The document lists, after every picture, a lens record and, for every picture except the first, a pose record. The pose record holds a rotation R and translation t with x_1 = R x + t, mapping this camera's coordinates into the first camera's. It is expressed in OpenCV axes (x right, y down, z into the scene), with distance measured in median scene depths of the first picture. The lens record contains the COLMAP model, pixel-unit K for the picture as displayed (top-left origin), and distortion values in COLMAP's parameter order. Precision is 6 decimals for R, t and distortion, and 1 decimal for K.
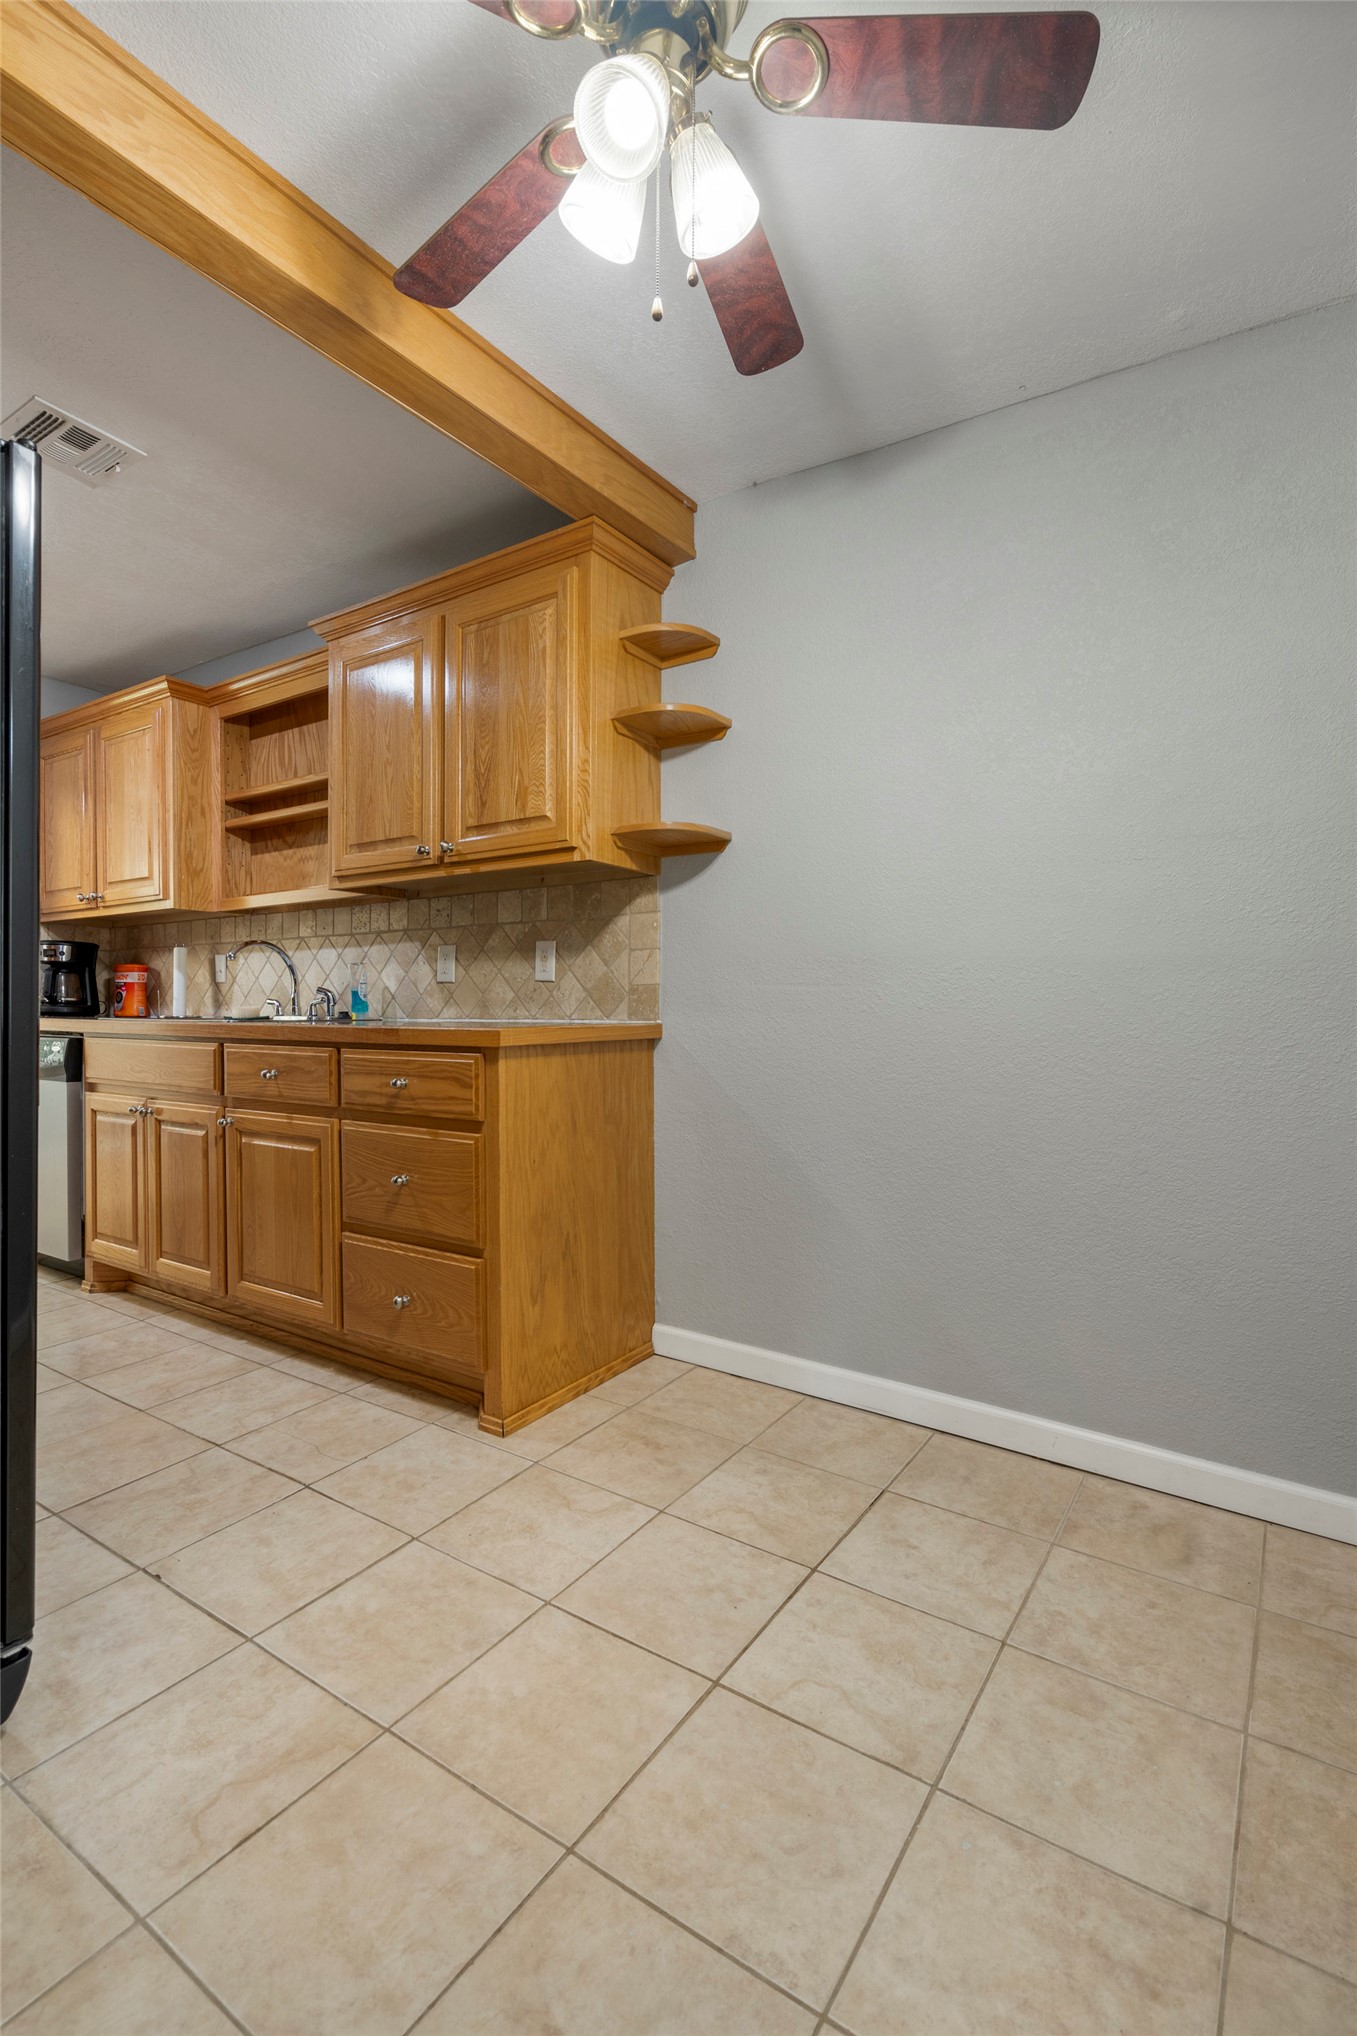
lens RADIAL K [[936.2, 0, 679.3], [0, 936.2, 1027.1], [0, 0, 1]] dist [-0.005351, 0.003816]
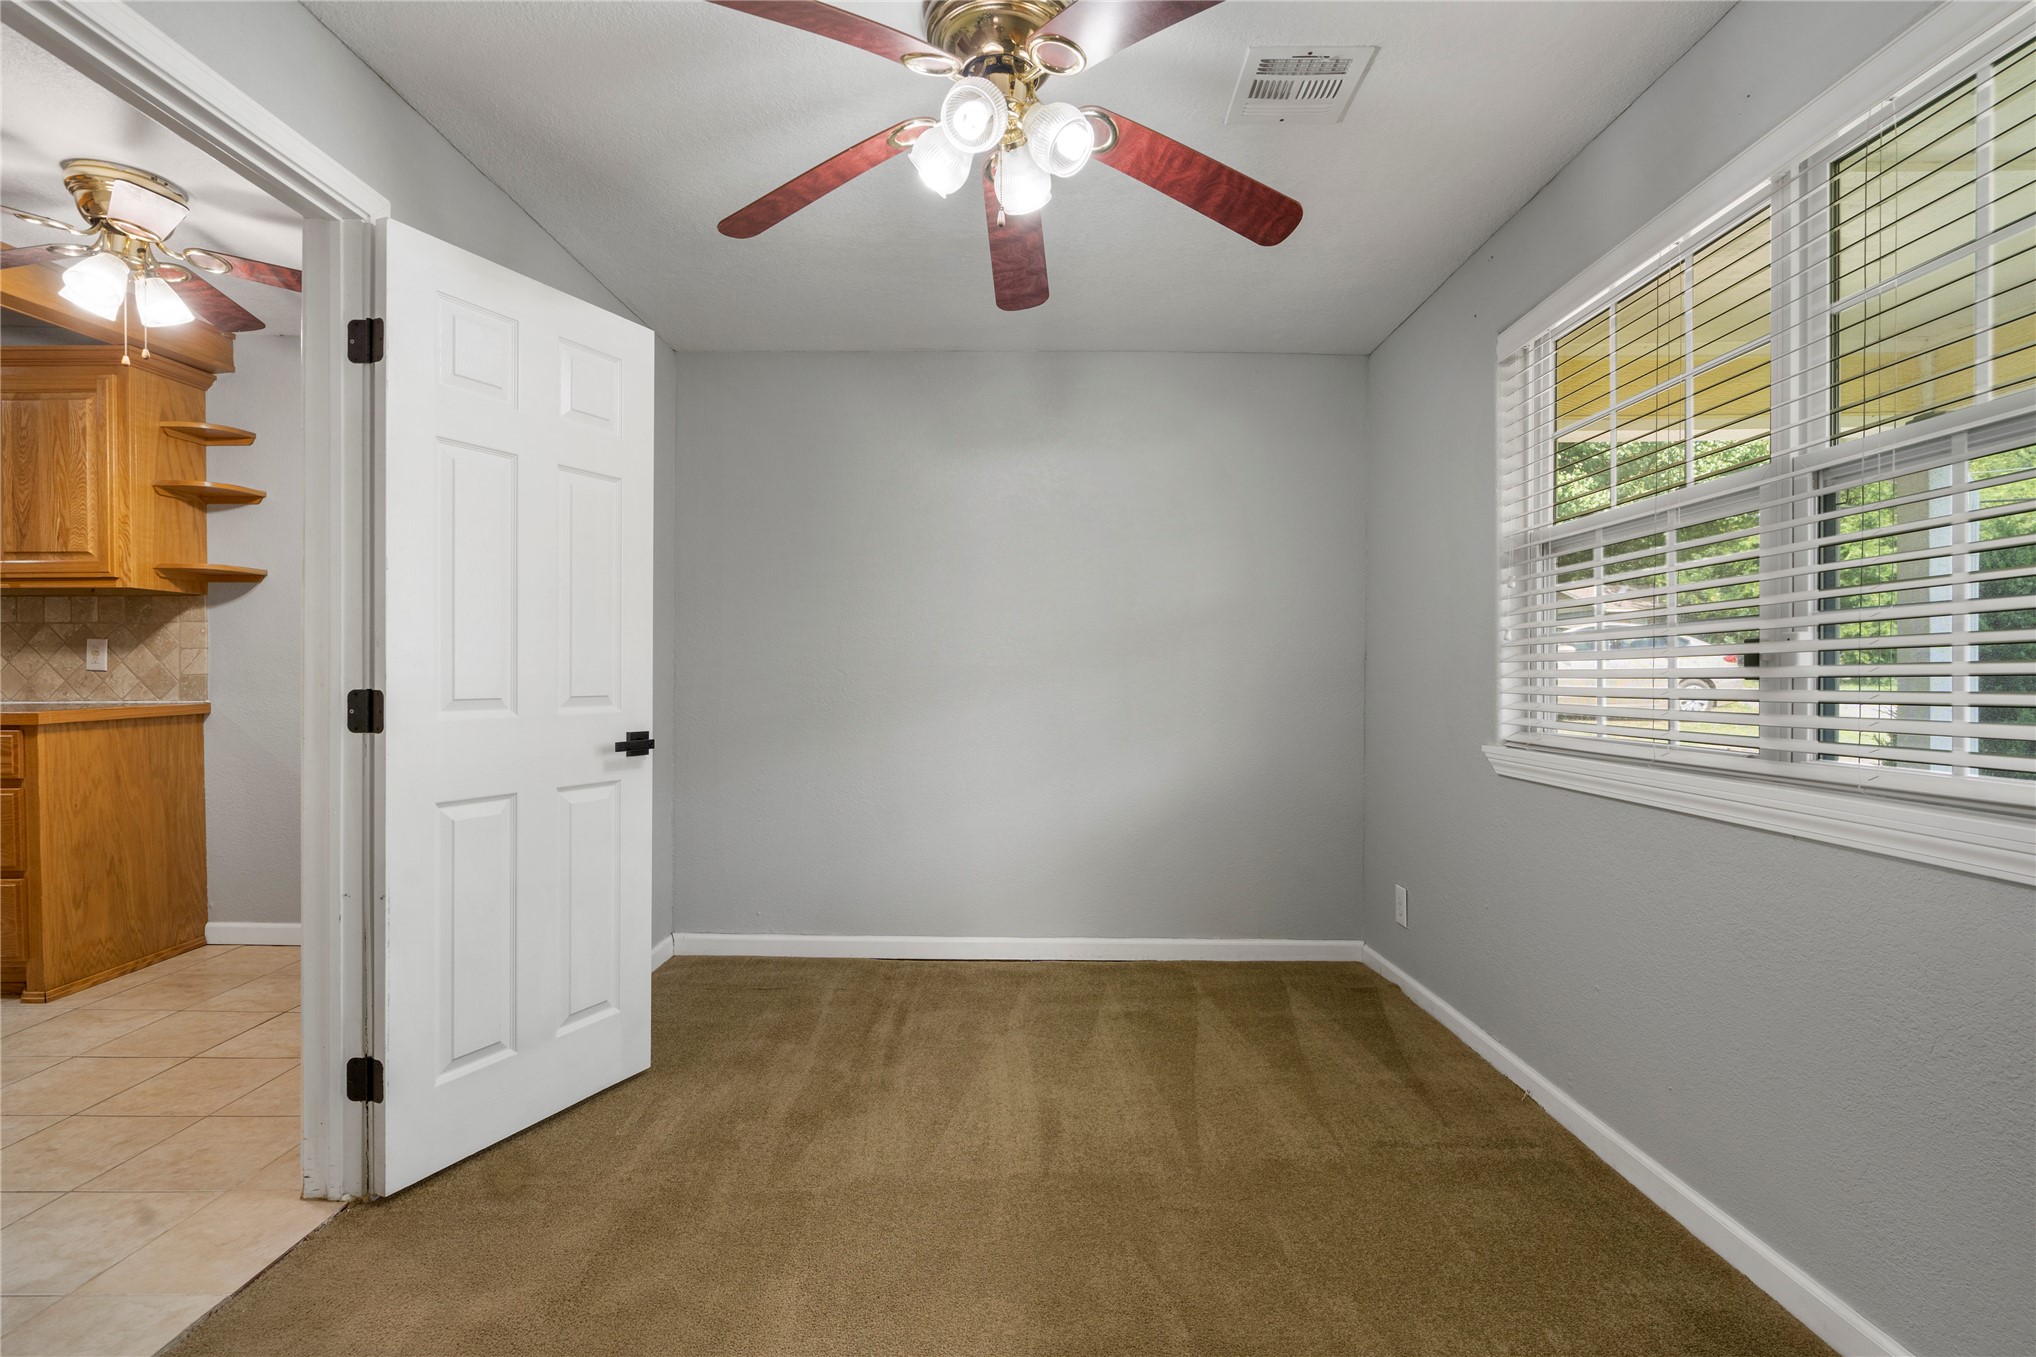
lens RADIAL K [[936.2, 0, 1008.7], [0, 936.2, 678.1], [0, 0, 1]] dist [-0.005351, 0.003816]
pose [[0.834226, -0.012136, 0.551289, 0.211228], [0.015494, 0.999879, -0.001435, -0.020398], [-0.551205, 0.009739, 0.834313, -0.822269]]
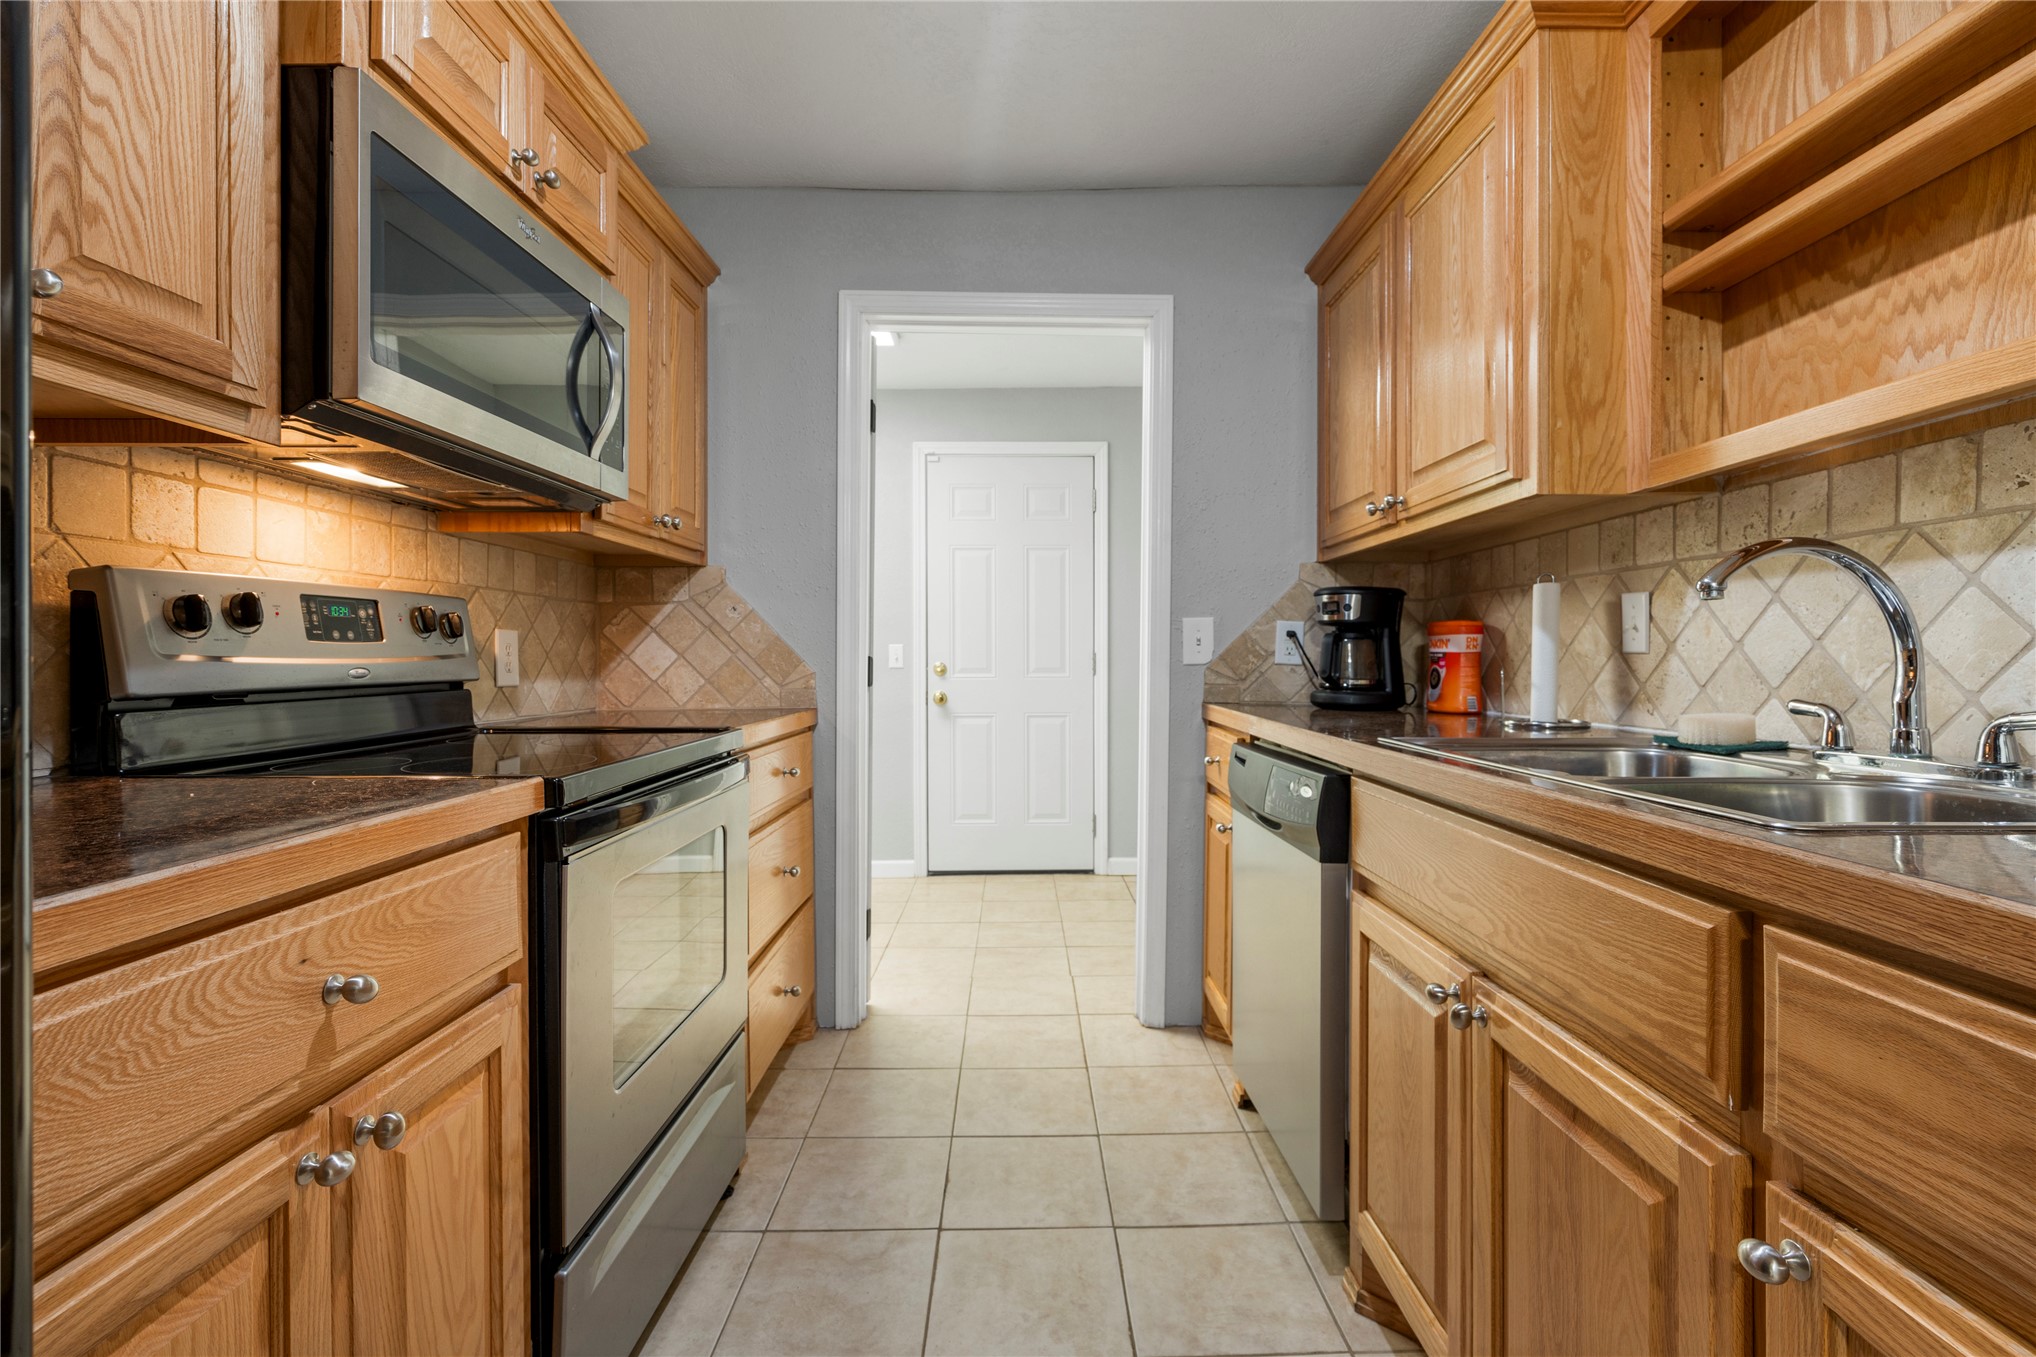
lens RADIAL K [[936.2, 0, 1020.3], [0, 936.2, 670.1], [0, 0, 1]] dist [-0.005351, 0.003816]
pose [[0.557501, 0.004996, -0.830161, -0.419618], [-0.013593, 0.999903, -0.003111, -0.050969], [0.830065, 0.013019, 0.557514, 0.744899]]
